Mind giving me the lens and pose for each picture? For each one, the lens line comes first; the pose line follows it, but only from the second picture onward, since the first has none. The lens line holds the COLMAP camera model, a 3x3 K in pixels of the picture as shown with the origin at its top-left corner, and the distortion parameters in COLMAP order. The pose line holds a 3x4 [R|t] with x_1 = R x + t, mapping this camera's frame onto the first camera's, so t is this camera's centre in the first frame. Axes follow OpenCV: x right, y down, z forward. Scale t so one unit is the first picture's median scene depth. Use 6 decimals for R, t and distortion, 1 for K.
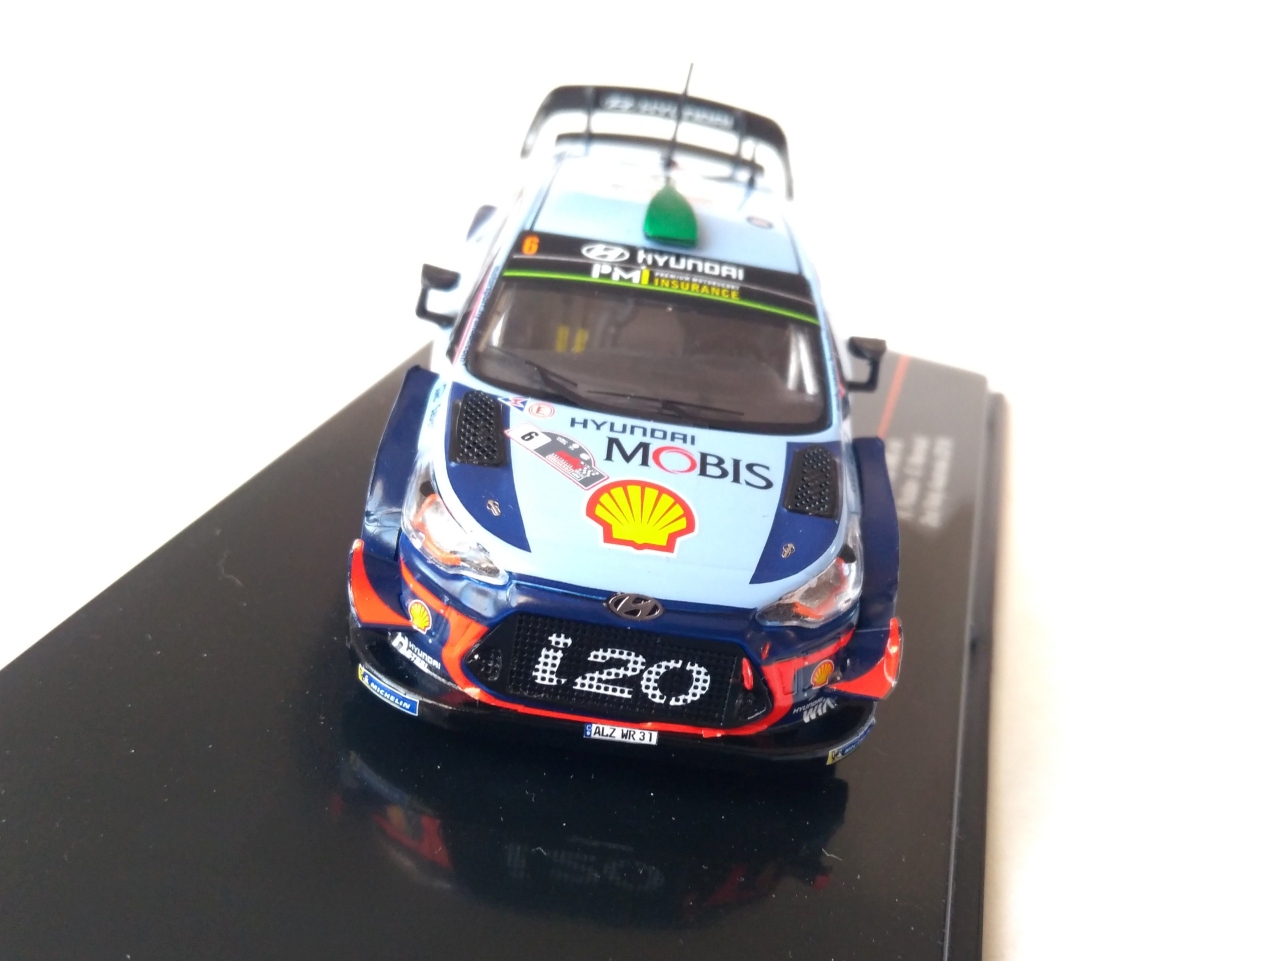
lens RADIAL K [[1328.0, 0, 640.0], [0, 1328.0, 480.5], [0, 0, 1]] dist [0.182043, -0.835654]
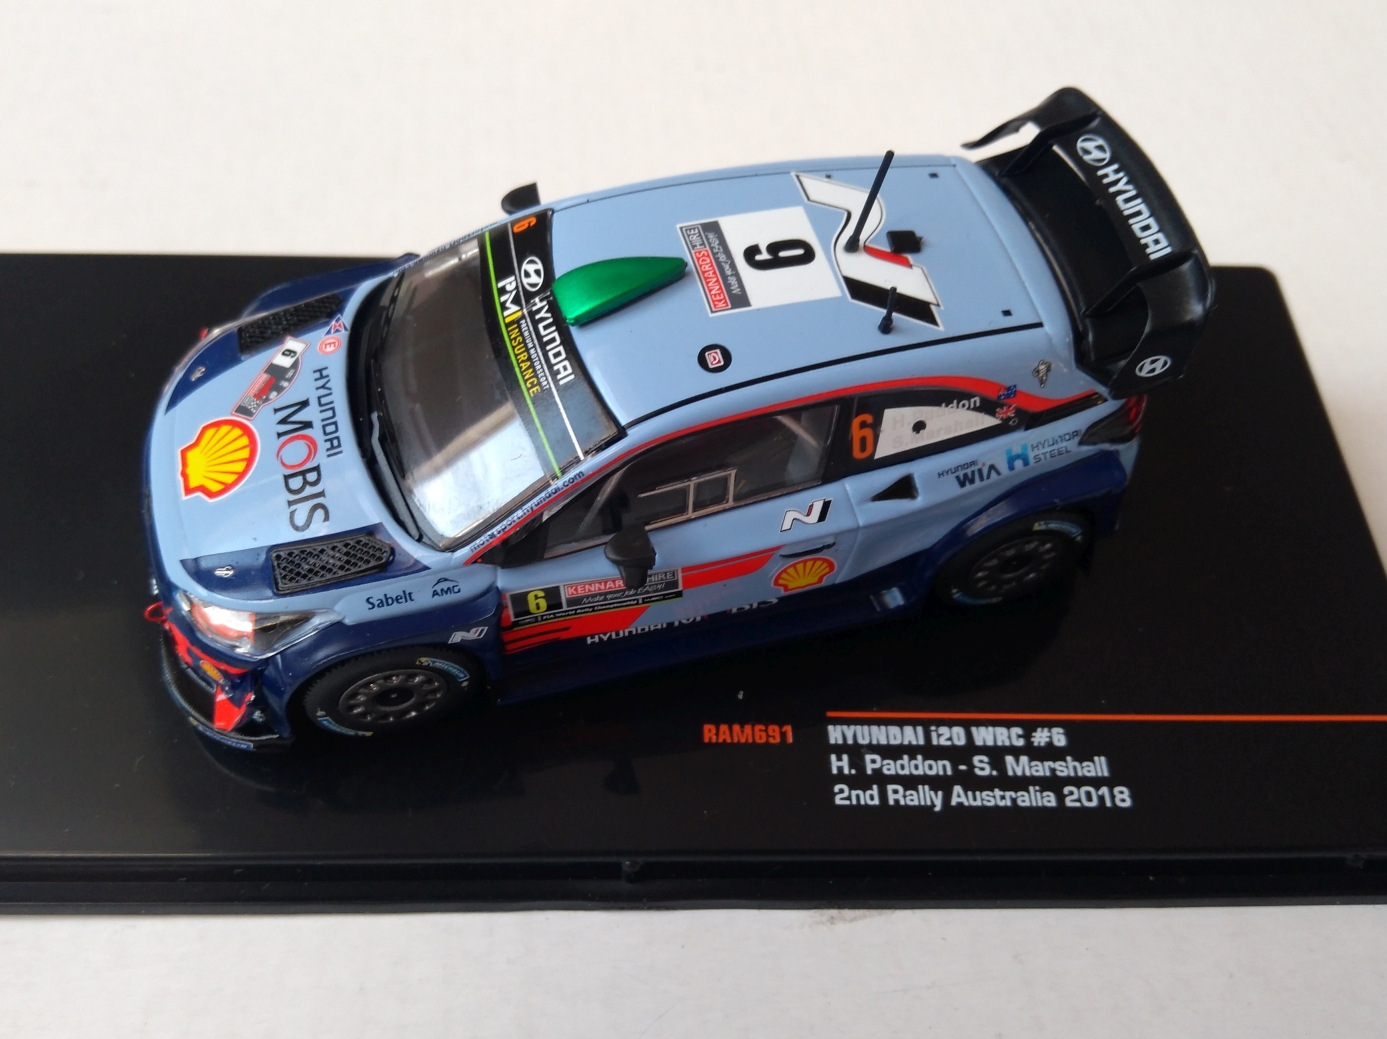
lens RADIAL K [[1439.0, 0, 693.5], [0, 1439.0, 519.5], [0, 0, 1]] dist [0.182043, -0.835654]
pose [[0.283014, 0.687469, -0.668797, 0.937164], [-0.424170, 0.715121, 0.555591, -0.762888], [0.860222, 0.126444, 0.493993, 0.690718]]
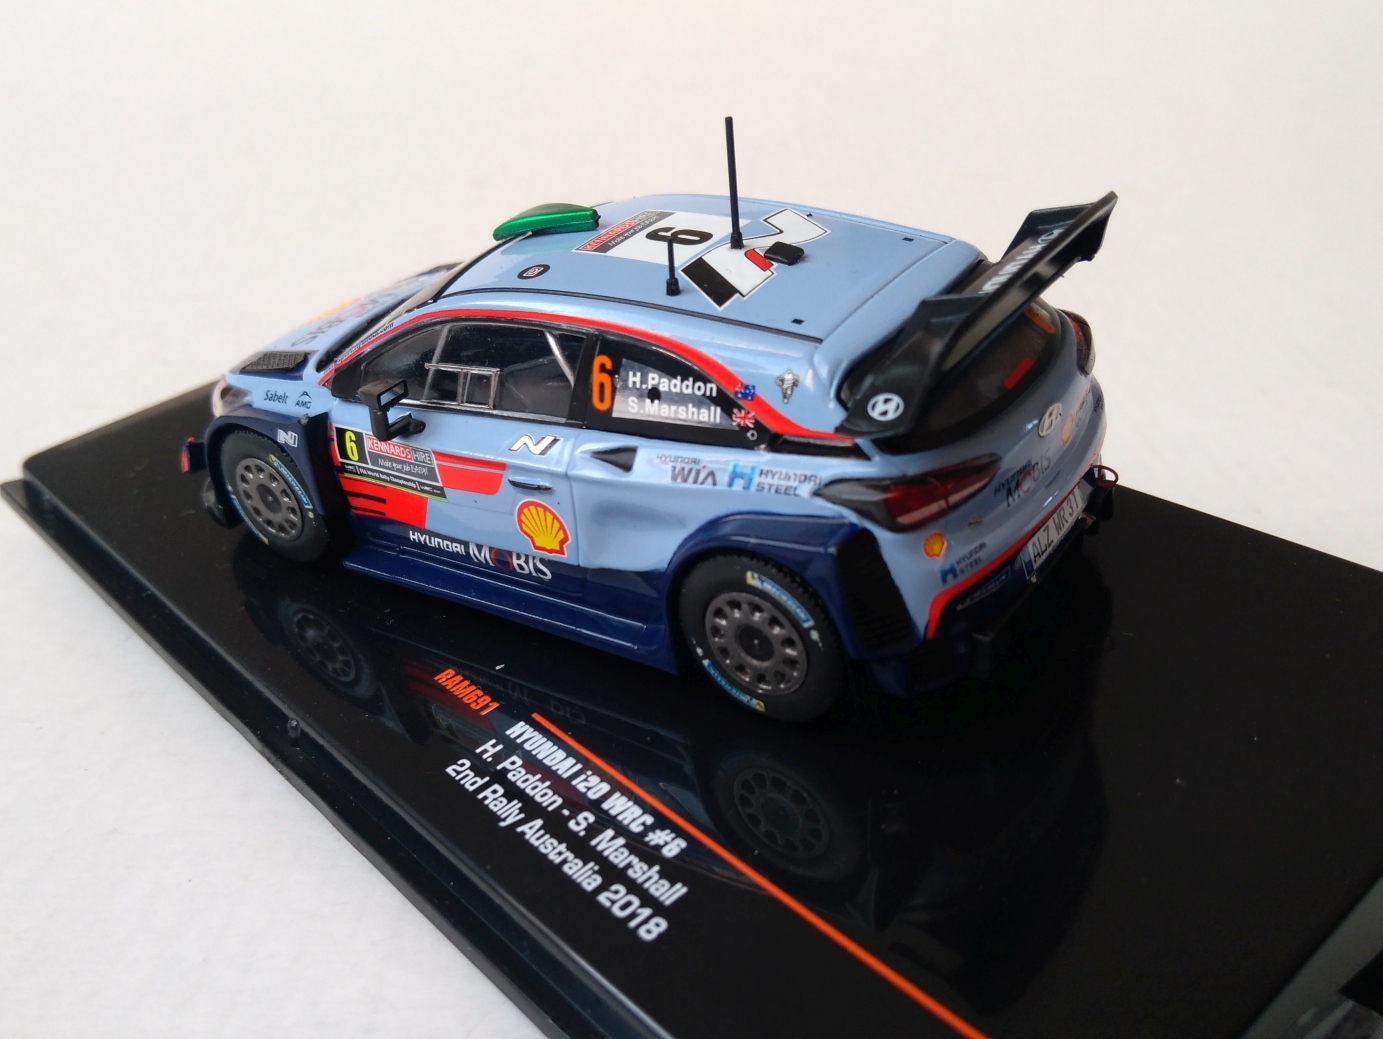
lens RADIAL K [[1434.9, 0, 691.5], [0, 1434.9, 519.5], [0, 0, 1]] dist [0.182043, -0.835654]
pose [[-0.584436, 0.326605, -0.742808, 0.965445], [-0.319782, 0.748631, 0.580767, -0.805956], [0.745771, 0.576958, -0.333085, 1.837380]]
